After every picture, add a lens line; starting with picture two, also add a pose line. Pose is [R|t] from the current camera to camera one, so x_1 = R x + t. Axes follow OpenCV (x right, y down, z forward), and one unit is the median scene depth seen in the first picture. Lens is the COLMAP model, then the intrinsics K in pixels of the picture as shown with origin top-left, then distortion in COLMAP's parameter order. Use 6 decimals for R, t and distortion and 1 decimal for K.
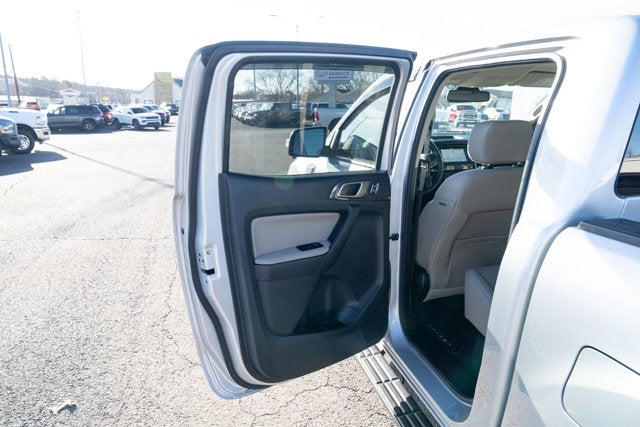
lens RADIAL K [[434.1, 0, 320.0], [0, 434.1, 213.5], [0, 0, 1]] dist [-0.115036, 0.086044]
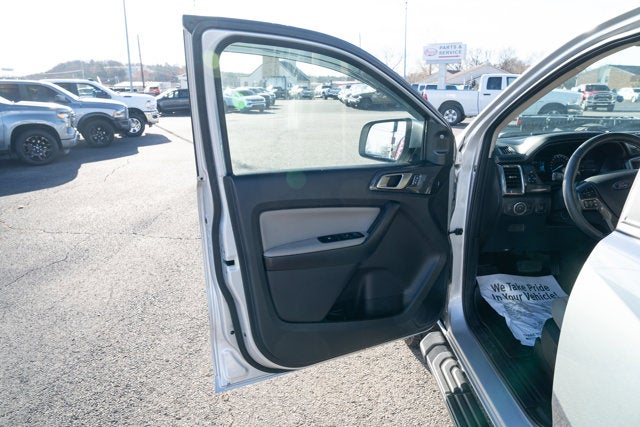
lens RADIAL K [[434.1, 0, 320.0], [0, 434.1, 213.5], [0, 0, 1]] dist [-0.115036, 0.086044]
pose [[0.972391, 0.048748, -0.228208, -0.003430], [-0.039702, 0.998239, 0.044066, -0.007597], [0.229954, -0.033789, 0.972615, 0.031730]]
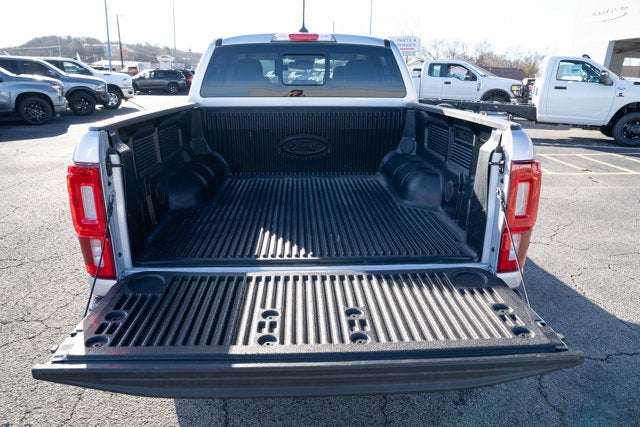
lens RADIAL K [[434.1, 0, 320.0], [0, 434.1, 213.5], [0, 0, 1]] dist [-0.115036, 0.086044]
pose [[0.980229, 0.079852, -0.181039, 0.068006], [-0.067930, 0.995151, 0.071133, 0.016602], [0.185841, -0.057428, 0.980900, -0.061728]]
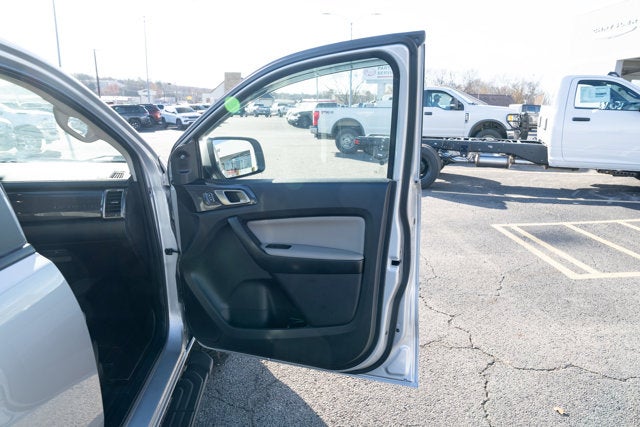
lens RADIAL K [[434.1, 0, 320.0], [0, 434.1, 213.5], [0, 0, 1]] dist [-0.115036, 0.086044]
pose [[0.983916, 0.043810, -0.173179, 0.086193], [-0.043876, 0.999031, 0.003454, -0.013378], [0.173162, 0.004200, 0.984884, 0.049214]]
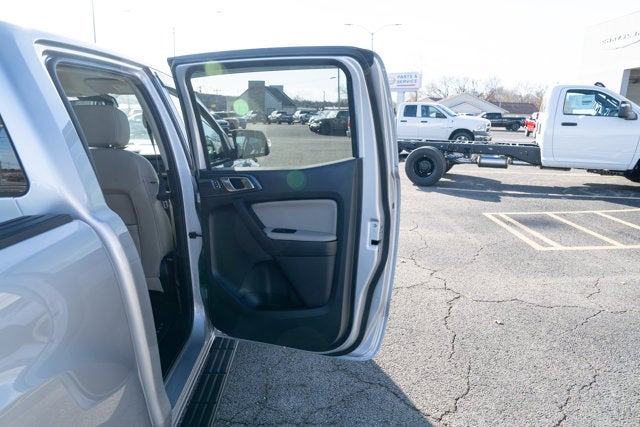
lens RADIAL K [[434.1, 0, 320.0], [0, 434.1, 213.5], [0, 0, 1]] dist [-0.115036, 0.086044]
pose [[0.973837, 0.051589, -0.221315, 0.095168], [-0.055538, 0.998389, -0.011653, -0.003671], [0.220357, 0.023639, 0.975133, 0.014224]]
